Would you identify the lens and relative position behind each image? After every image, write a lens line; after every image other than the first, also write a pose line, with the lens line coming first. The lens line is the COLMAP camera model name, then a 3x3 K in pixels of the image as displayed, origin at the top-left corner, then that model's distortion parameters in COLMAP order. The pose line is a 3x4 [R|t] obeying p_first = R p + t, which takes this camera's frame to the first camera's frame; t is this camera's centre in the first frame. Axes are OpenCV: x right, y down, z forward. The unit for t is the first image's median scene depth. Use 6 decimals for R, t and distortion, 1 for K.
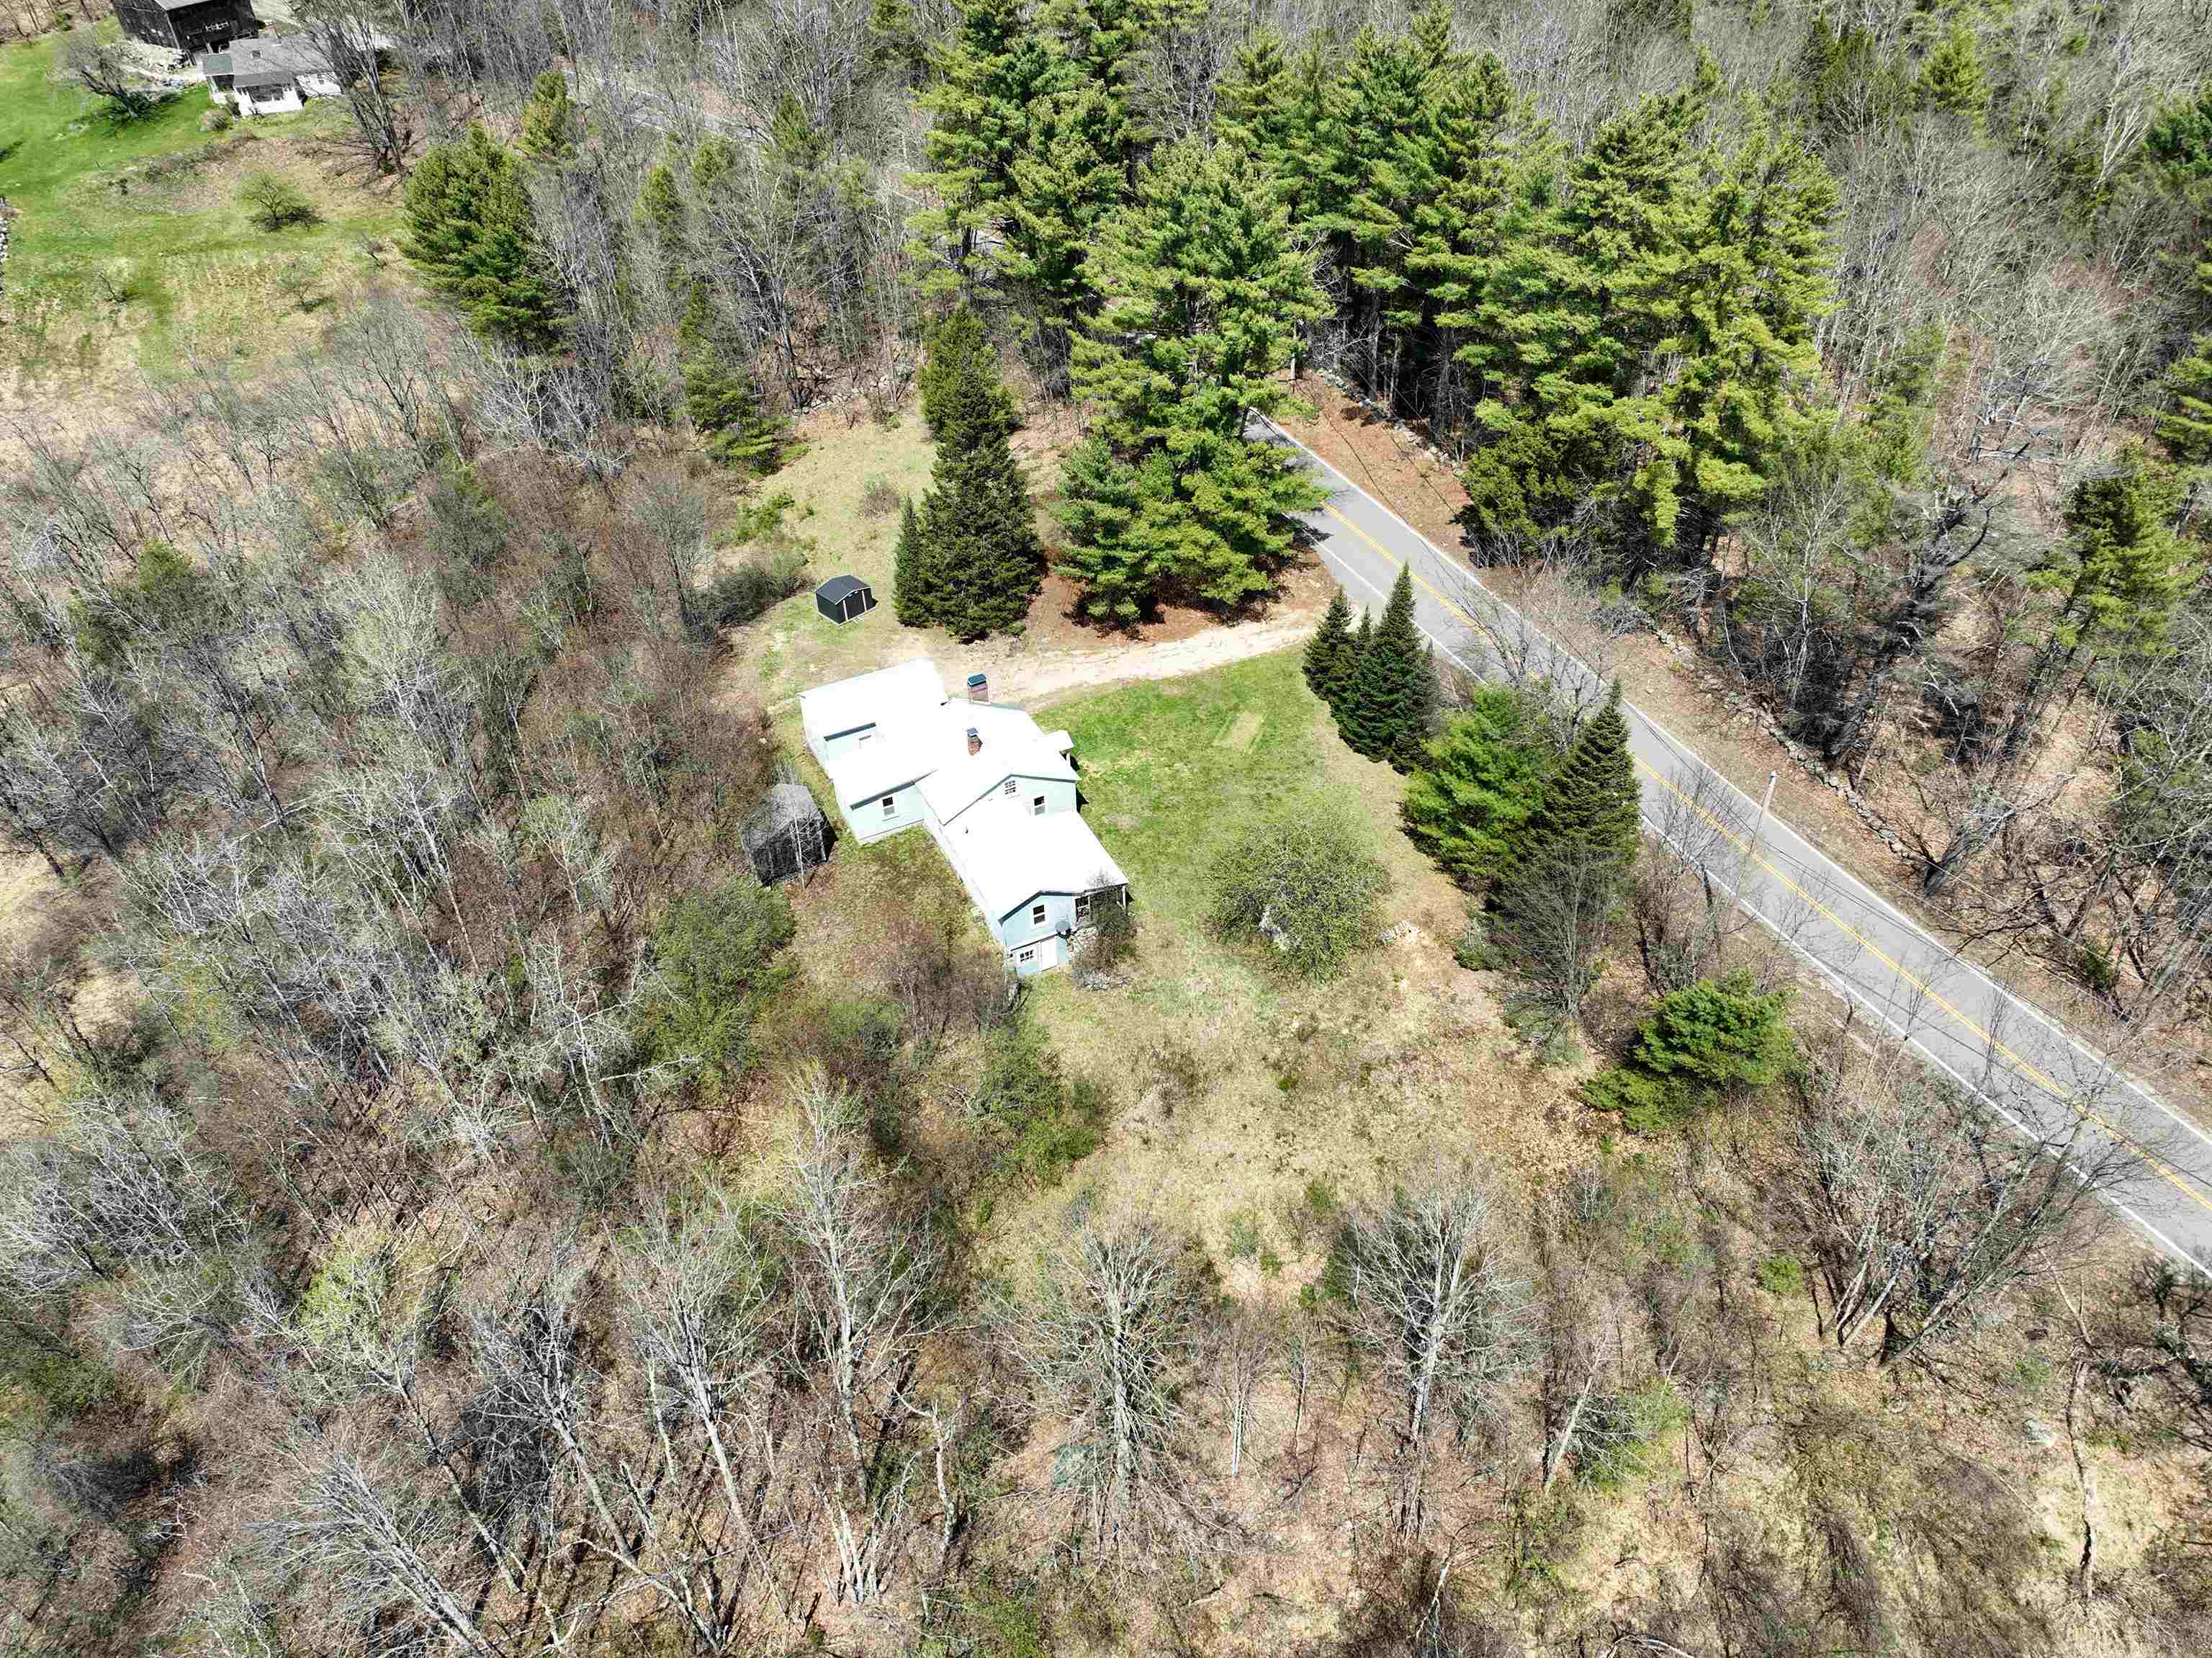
lens RADIAL K [[1551.6, 0, 1112.6], [0, 1551.6, 827.7], [0, 0, 1]] dist [-0.003282, 0.017199]
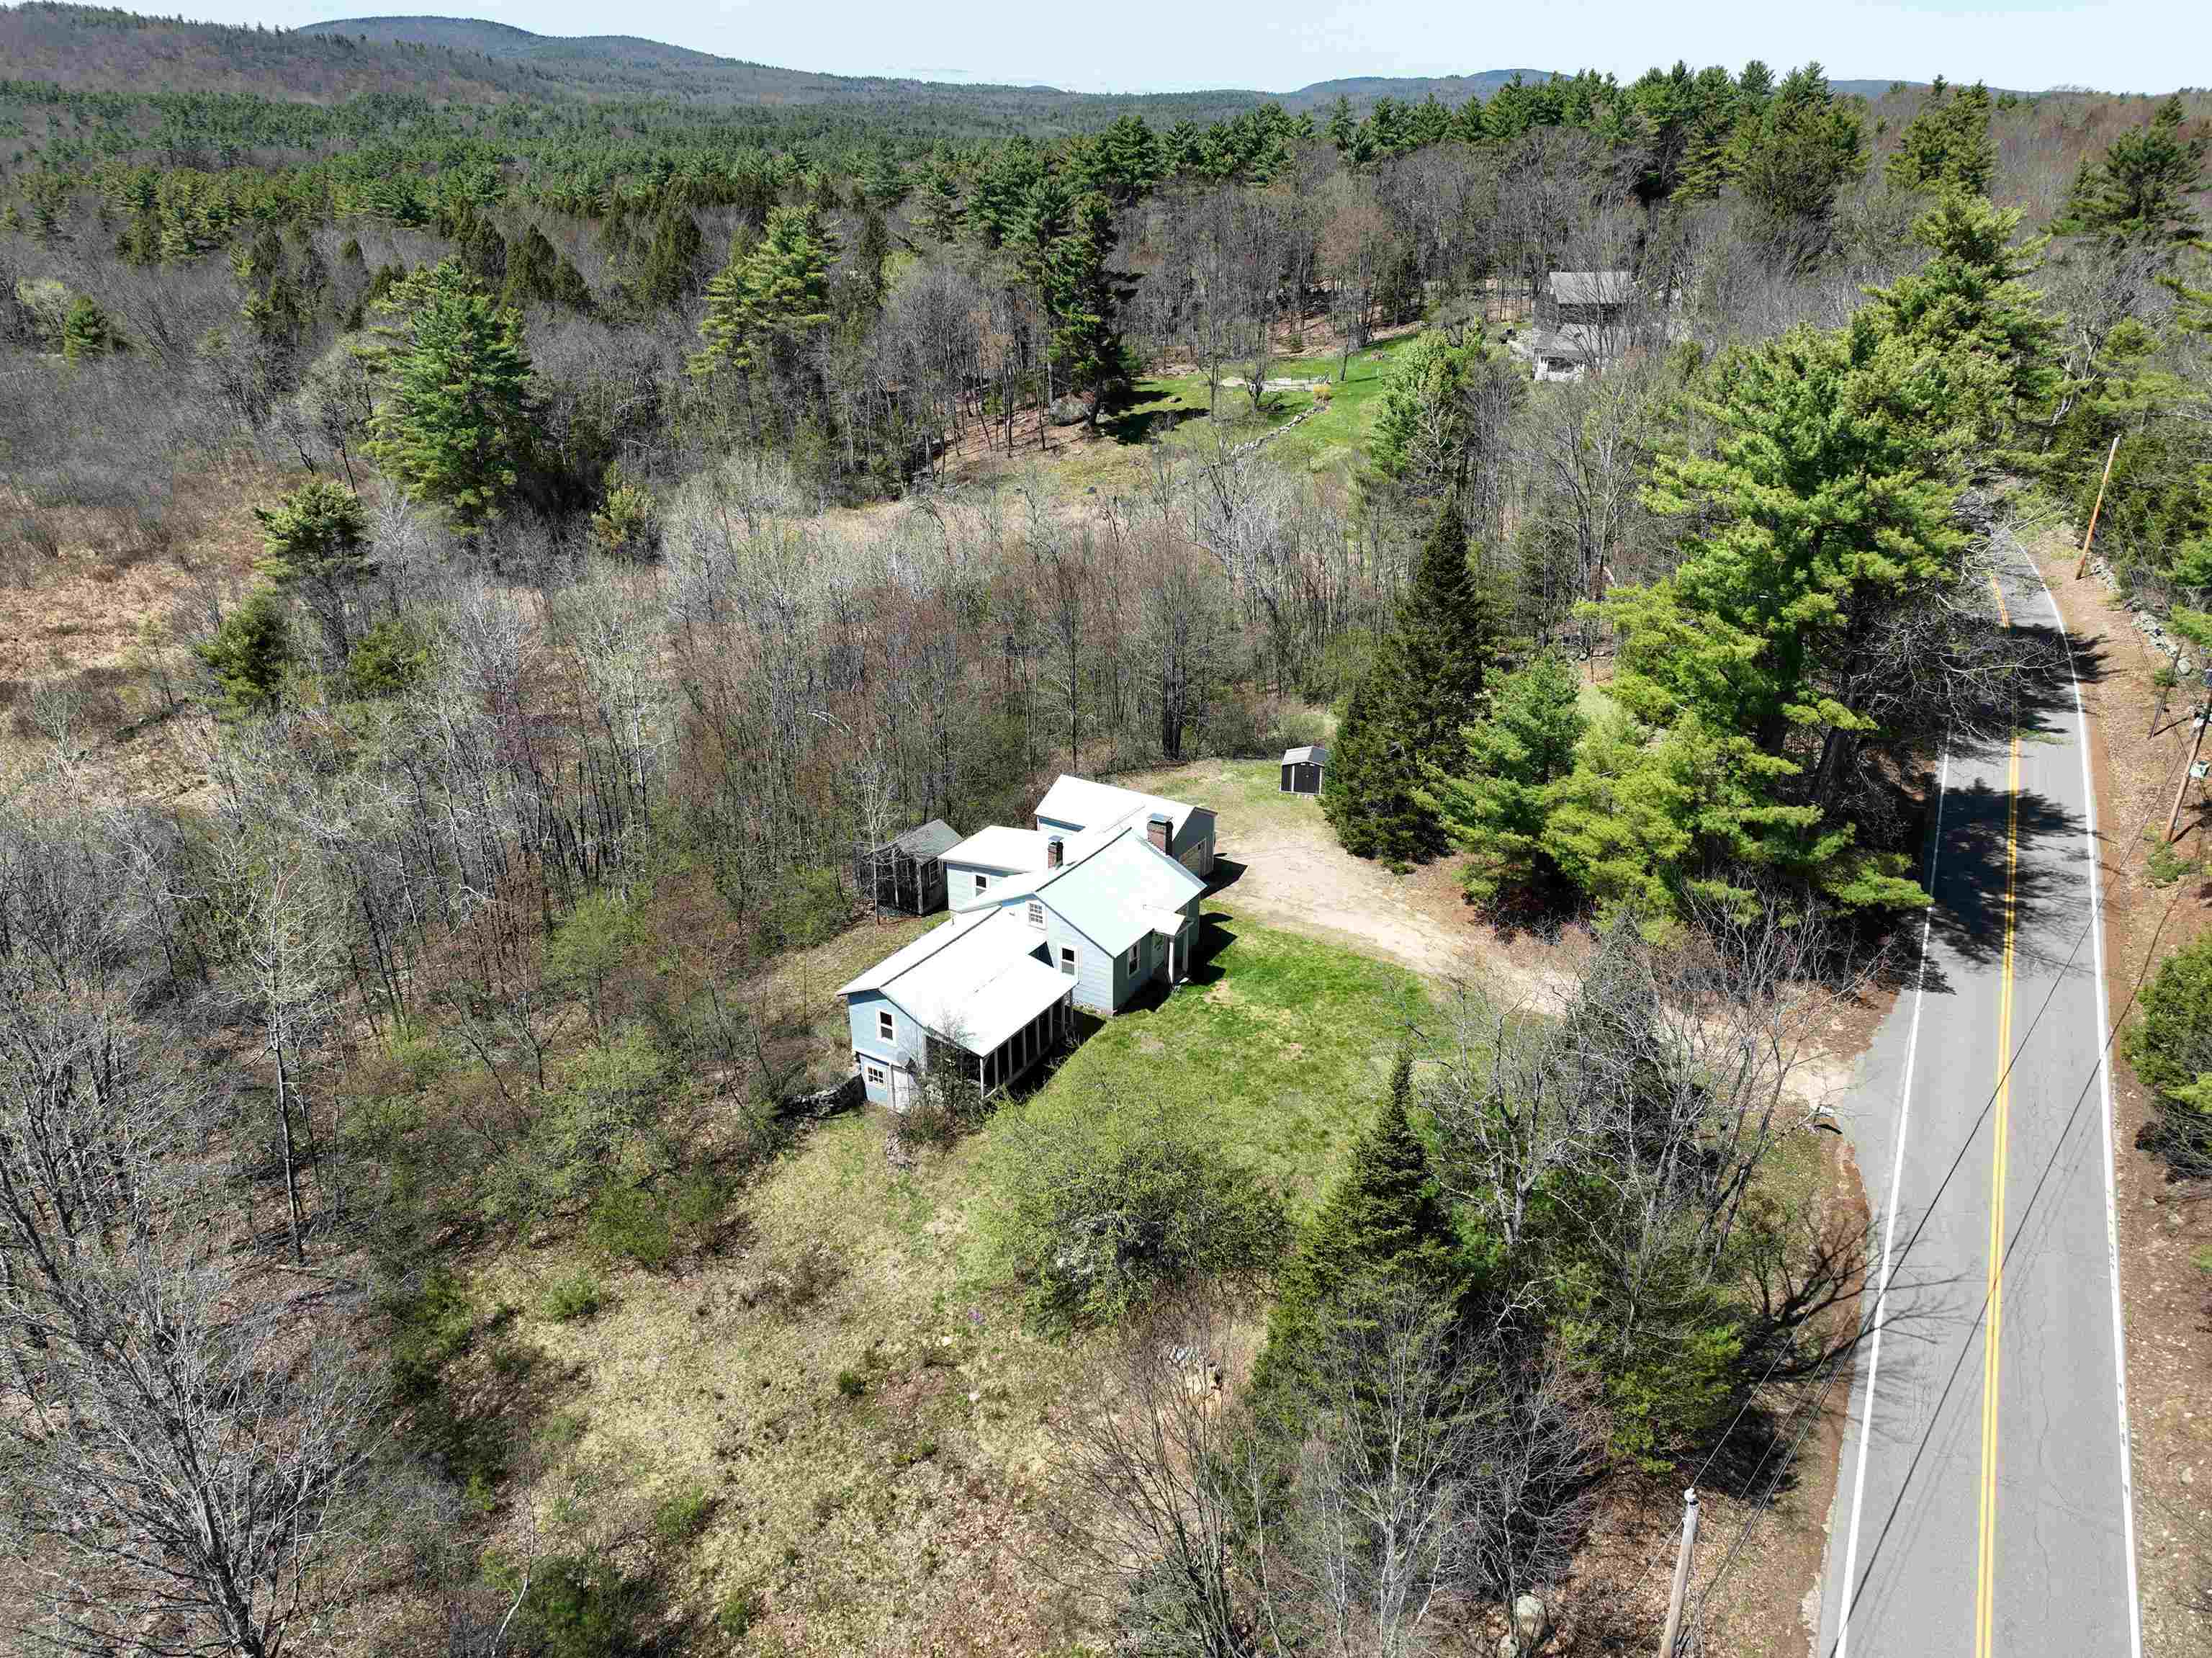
lens RADIAL K [[1551.6, 0, 1112.6], [0, 1551.6, 827.7], [0, 0, 1]] dist [-0.003282, 0.017199]
pose [[0.529282, 0.361231, -0.767706, 0.589652], [-0.547432, 0.836692, 0.016273, -0.104681], [0.648212, 0.411654, 0.640595, 0.547487]]
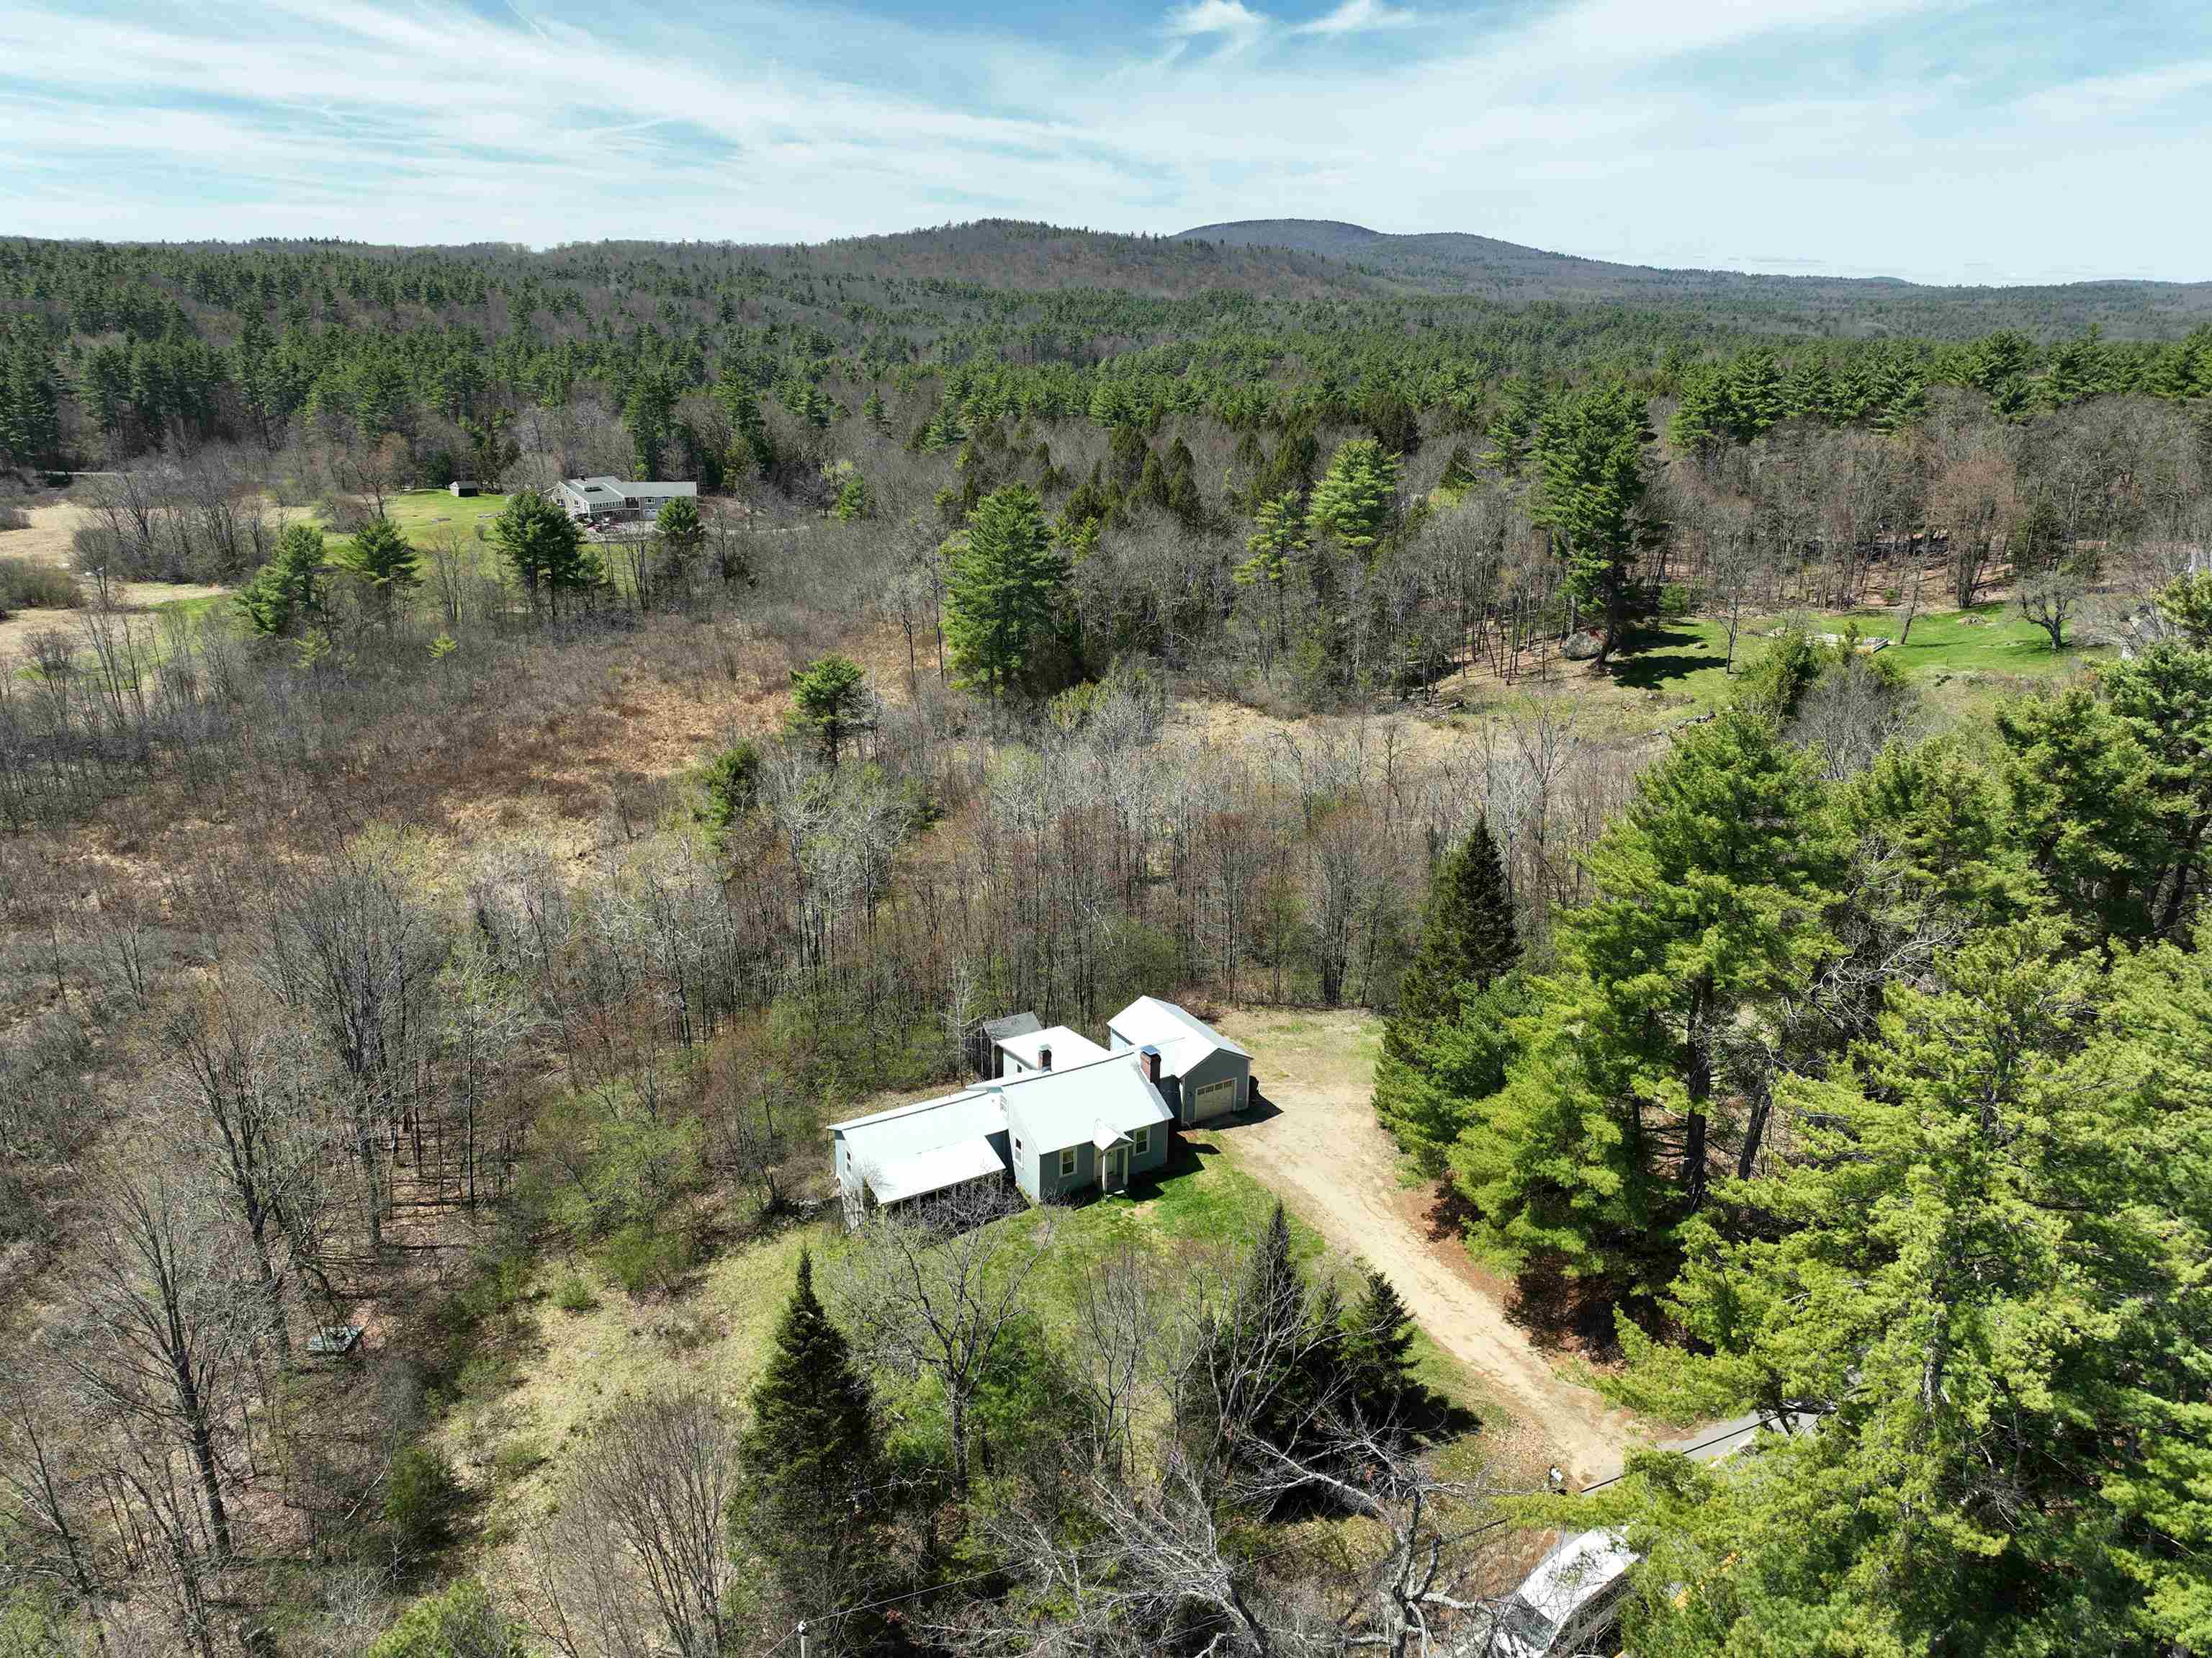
lens RADIAL K [[1551.6, 0, 1112.6], [0, 1551.6, 827.7], [0, 0, 1]] dist [-0.003282, 0.017199]
pose [[0.074470, 0.330160, -0.940983, 0.849234], [-0.646719, 0.734258, 0.206445, -0.425526], [0.759084, 0.593178, 0.268201, 0.754288]]
